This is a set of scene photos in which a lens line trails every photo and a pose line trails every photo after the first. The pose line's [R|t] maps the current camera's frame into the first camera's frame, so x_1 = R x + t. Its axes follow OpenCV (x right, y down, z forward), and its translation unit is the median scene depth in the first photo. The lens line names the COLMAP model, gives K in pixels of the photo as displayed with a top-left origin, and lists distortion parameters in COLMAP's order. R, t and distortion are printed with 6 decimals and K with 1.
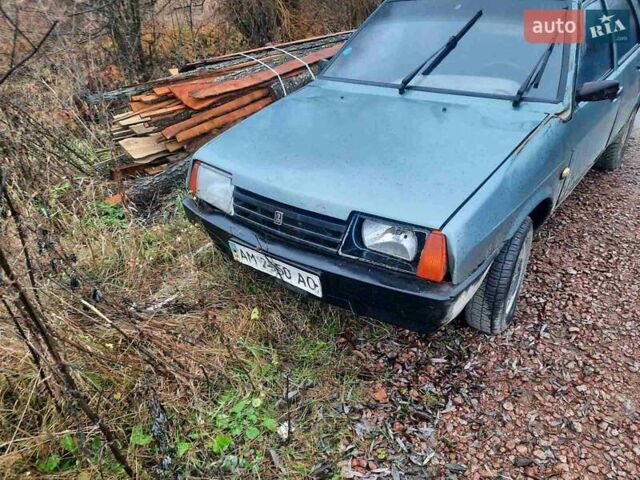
lens RADIAL K [[445.7, 0, 316.3], [0, 445.7, 238.7], [0, 0, 1]] dist [0.022443, -0.034131]
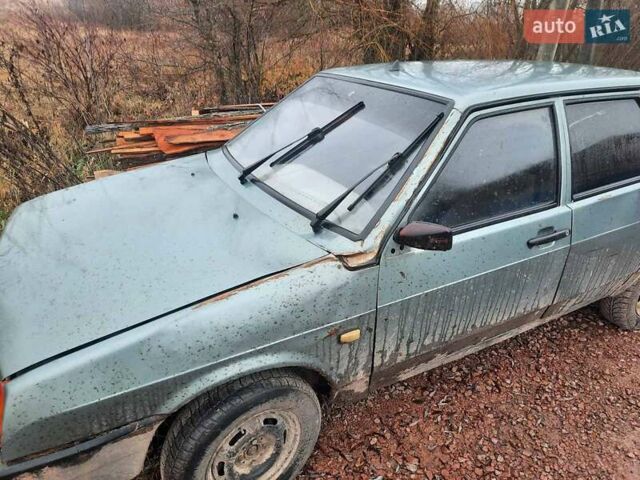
lens RADIAL K [[445.7, 0, 323.5], [0, 445.7, 240.7], [0, 0, 1]] dist [0.022443, -0.034131]
pose [[0.929137, 0.222956, -0.294951, 0.392121], [-0.245255, 0.968616, -0.040402, -0.145968], [0.276686, 0.109877, 0.954658, 0.164019]]
